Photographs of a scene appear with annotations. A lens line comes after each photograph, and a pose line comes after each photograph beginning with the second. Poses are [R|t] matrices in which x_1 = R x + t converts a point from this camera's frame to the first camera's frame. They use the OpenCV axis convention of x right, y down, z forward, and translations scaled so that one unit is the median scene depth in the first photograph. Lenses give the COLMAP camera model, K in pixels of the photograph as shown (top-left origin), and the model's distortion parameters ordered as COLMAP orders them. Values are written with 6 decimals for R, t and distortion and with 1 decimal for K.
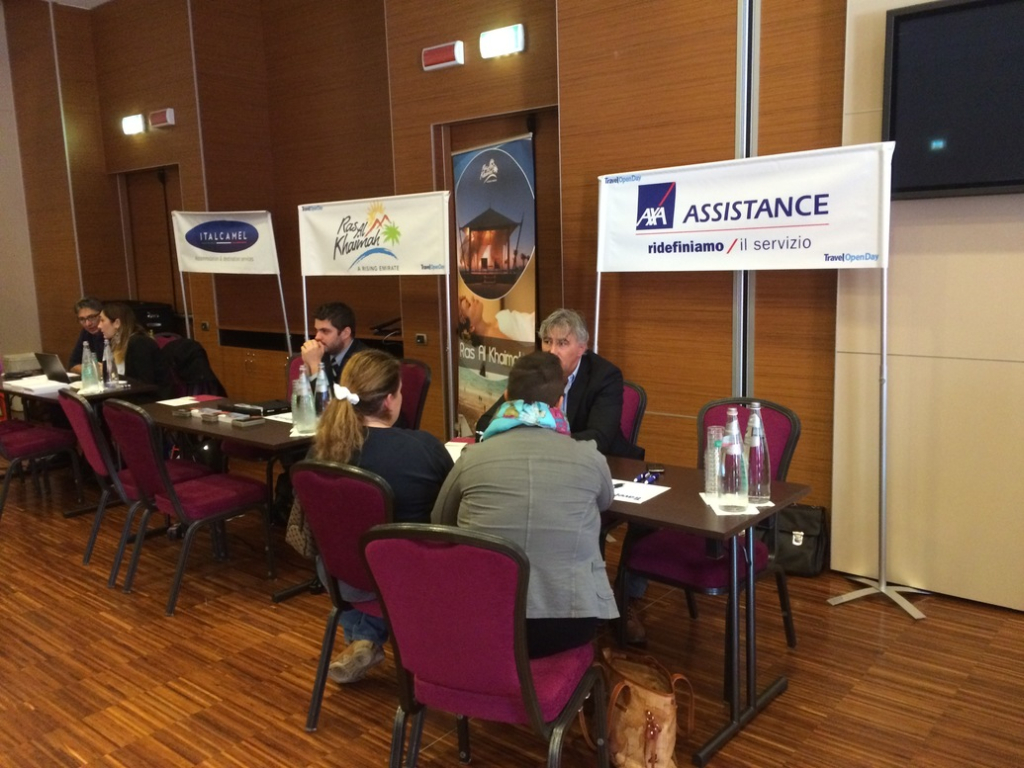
lens RADIAL K [[888.1, 0, 511.8], [0, 888.1, 380.8], [0, 0, 1]] dist [0.010571, -0.002460]
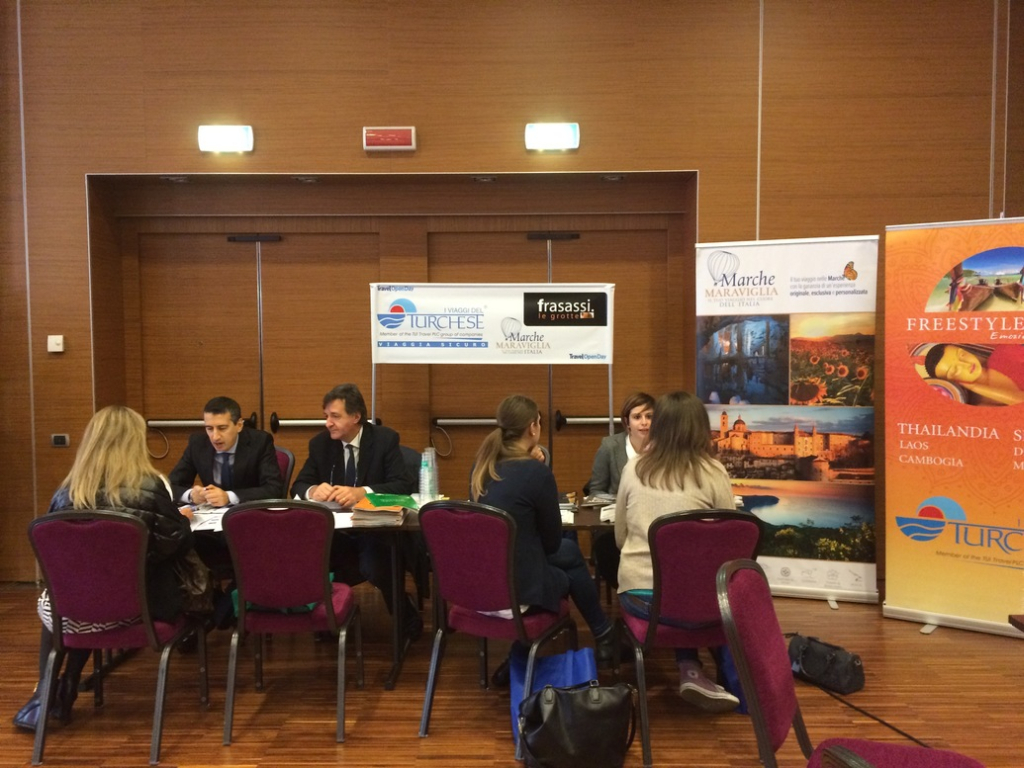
lens RADIAL K [[888.1, 0, 512.9], [0, 888.1, 383.9], [0, 0, 1]] dist [0.010571, -0.002460]
pose [[0.765119, -0.021316, 0.643536, -0.647441], [0.091030, 0.992994, -0.075337, -0.007274], [-0.637422, 0.116223, 0.761699, 0.105673]]
